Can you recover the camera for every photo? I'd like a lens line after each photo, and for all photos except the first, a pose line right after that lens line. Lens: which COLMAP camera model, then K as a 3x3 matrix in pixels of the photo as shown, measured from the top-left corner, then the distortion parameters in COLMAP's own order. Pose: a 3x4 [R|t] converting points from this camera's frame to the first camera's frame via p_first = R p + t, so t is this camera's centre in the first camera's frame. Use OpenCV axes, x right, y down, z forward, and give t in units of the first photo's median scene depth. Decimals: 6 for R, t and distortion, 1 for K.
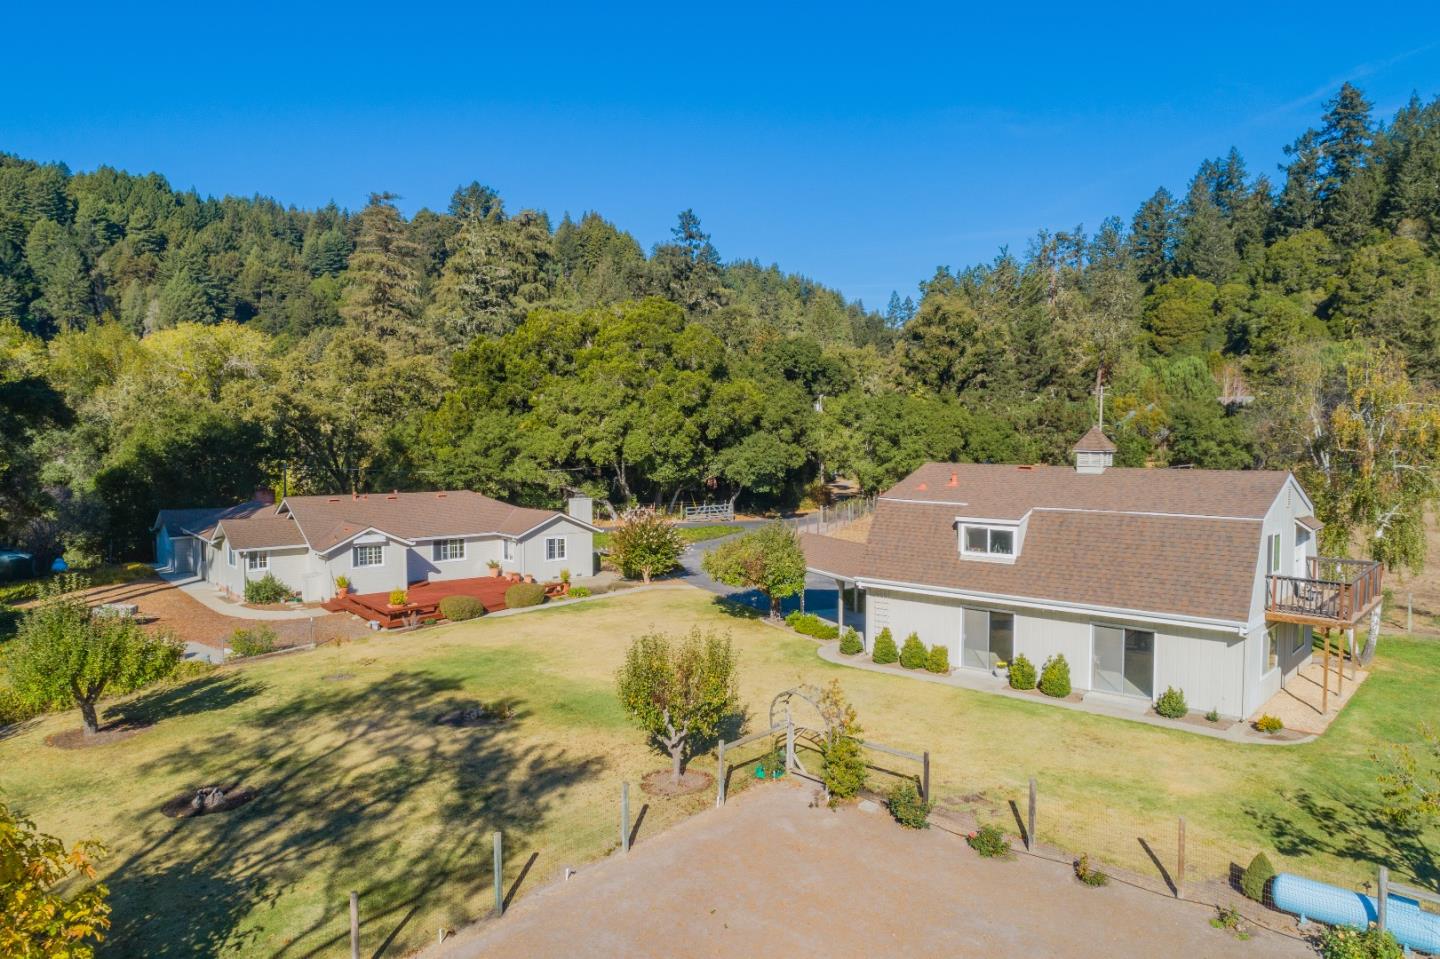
lens RADIAL K [[958.1, 0, 720.0], [0, 958.1, 479.5], [0, 0, 1]] dist [0.000858, 0.000547]
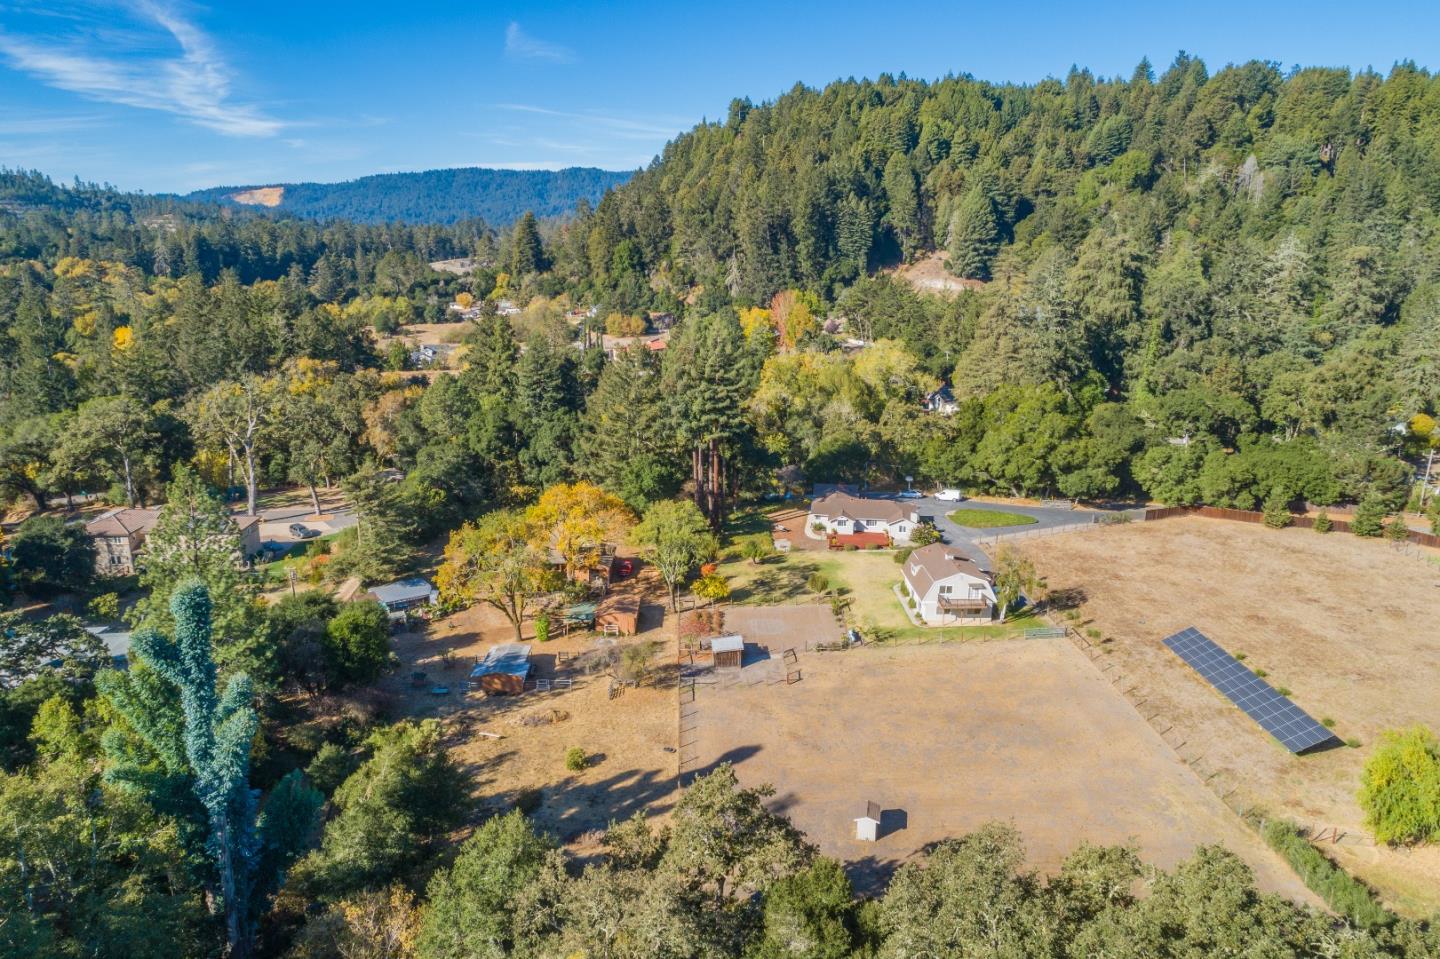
lens RADIAL K [[958.1, 0, 720.0], [0, 958.1, 479.5], [0, 0, 1]] dist [0.000858, 0.000547]
pose [[0.677673, 0.185374, -0.711615, 1.208005], [-0.036461, 0.974985, 0.219260, -0.558945], [0.734459, -0.122641, 0.667480, -1.096702]]
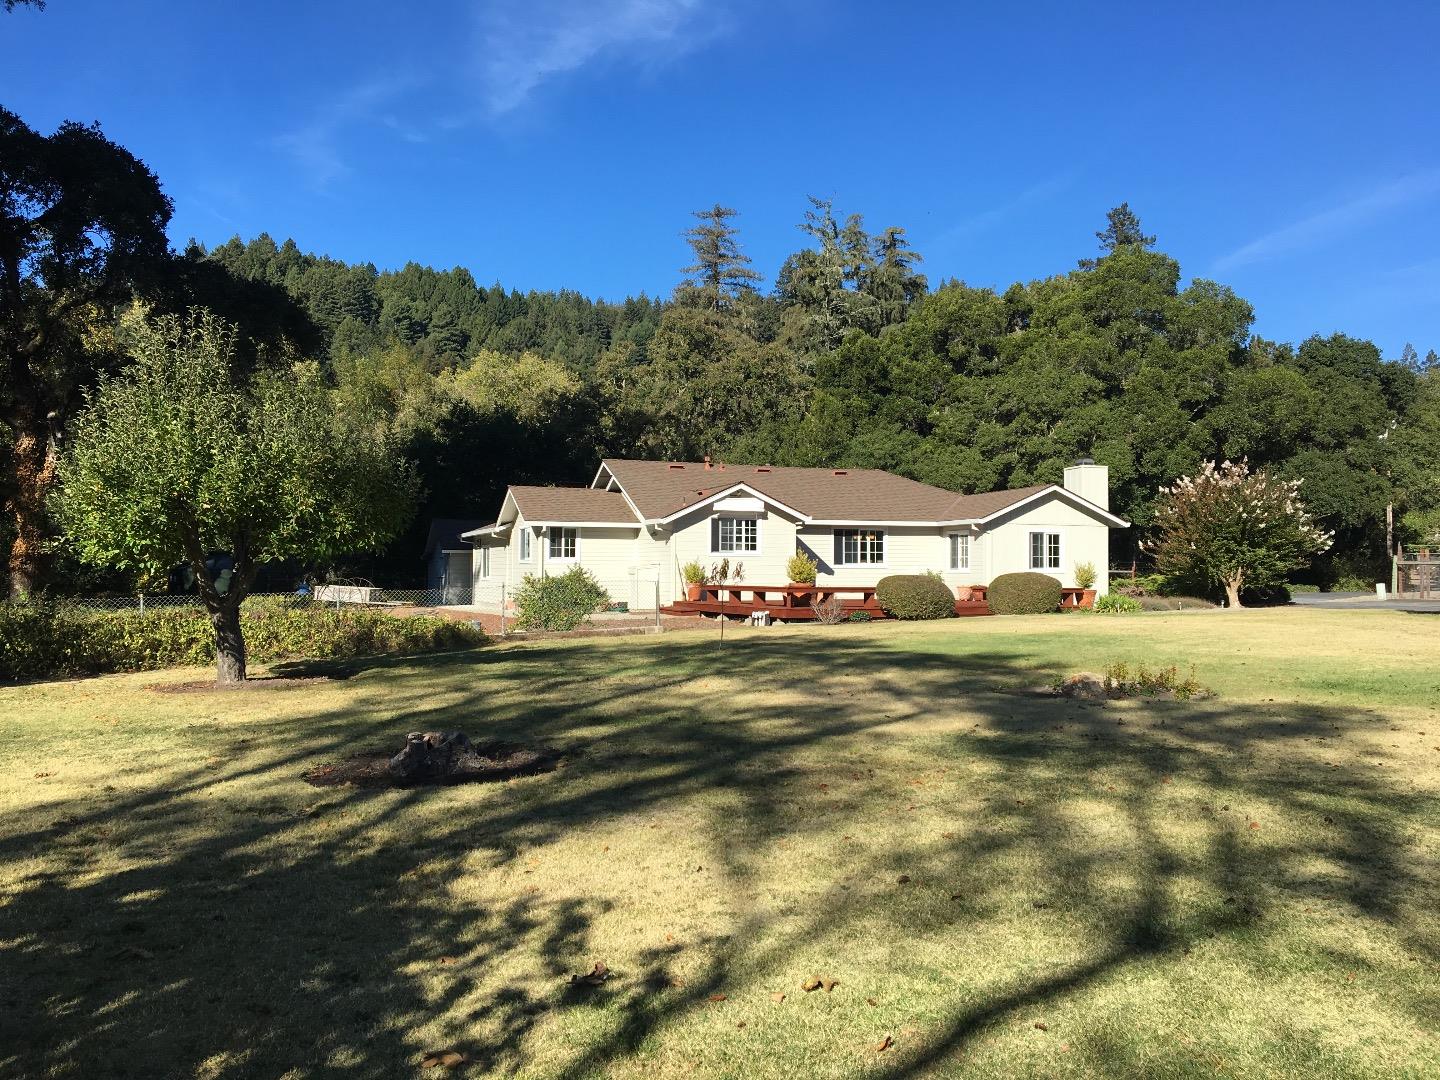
lens RADIAL K [[1208.0, 0, 720.0], [0, 1208.0, 540.0], [0, 0, 1]] dist [0.127280, -0.331783]
pose [[0.951093, -0.000192, -0.308905, -0.063973], [-0.022199, 0.997372, -0.068968, 0.057912], [0.308106, 0.072453, 0.948589, 0.128820]]
